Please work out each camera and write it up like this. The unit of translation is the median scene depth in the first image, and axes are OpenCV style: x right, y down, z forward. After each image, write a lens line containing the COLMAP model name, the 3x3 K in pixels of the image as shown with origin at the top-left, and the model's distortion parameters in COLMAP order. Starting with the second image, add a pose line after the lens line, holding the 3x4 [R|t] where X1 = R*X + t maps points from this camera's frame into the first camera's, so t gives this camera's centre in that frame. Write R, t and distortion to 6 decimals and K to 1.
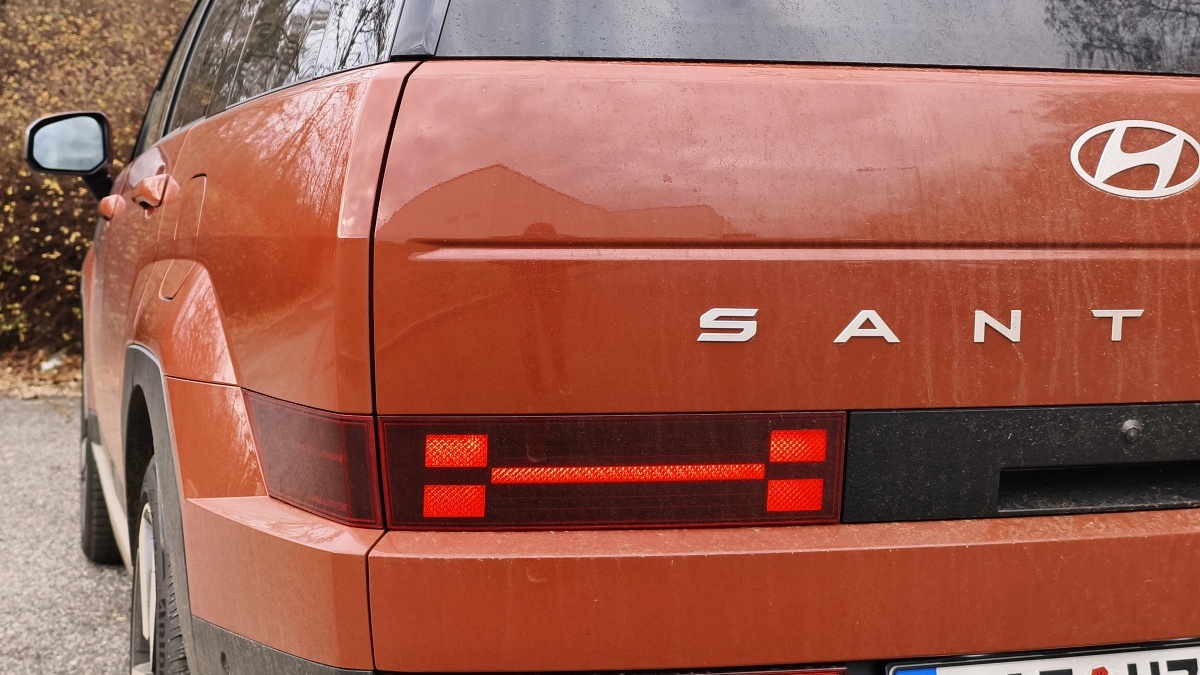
lens RADIAL K [[1812.0, 0, 600.0], [0, 1812.0, 337.5], [0, 0, 1]] dist [0.060149, -0.039750]
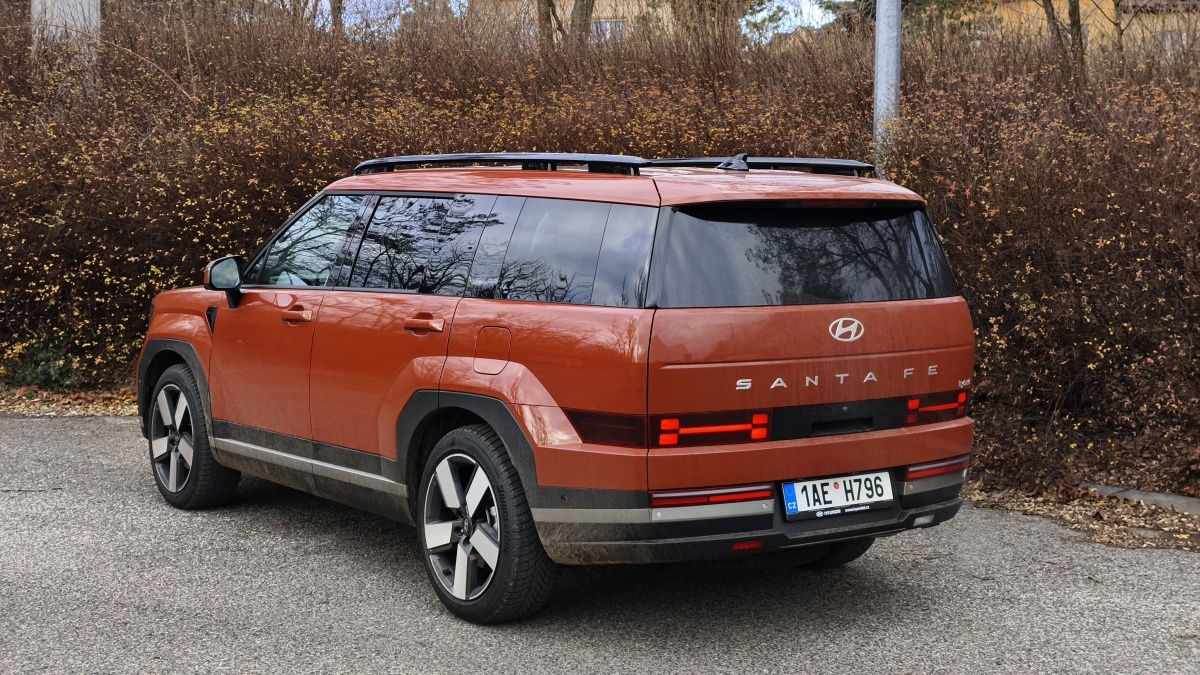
lens RADIAL K [[1812.0, 0, 600.0], [0, 1812.0, 337.5], [0, 0, 1]] dist [0.060149, -0.039750]
pose [[0.951740, -0.027401, 0.305681, -1.201113], [0.022824, 0.999568, 0.018537, -0.160755], [-0.306057, -0.010665, 0.951953, -2.120402]]
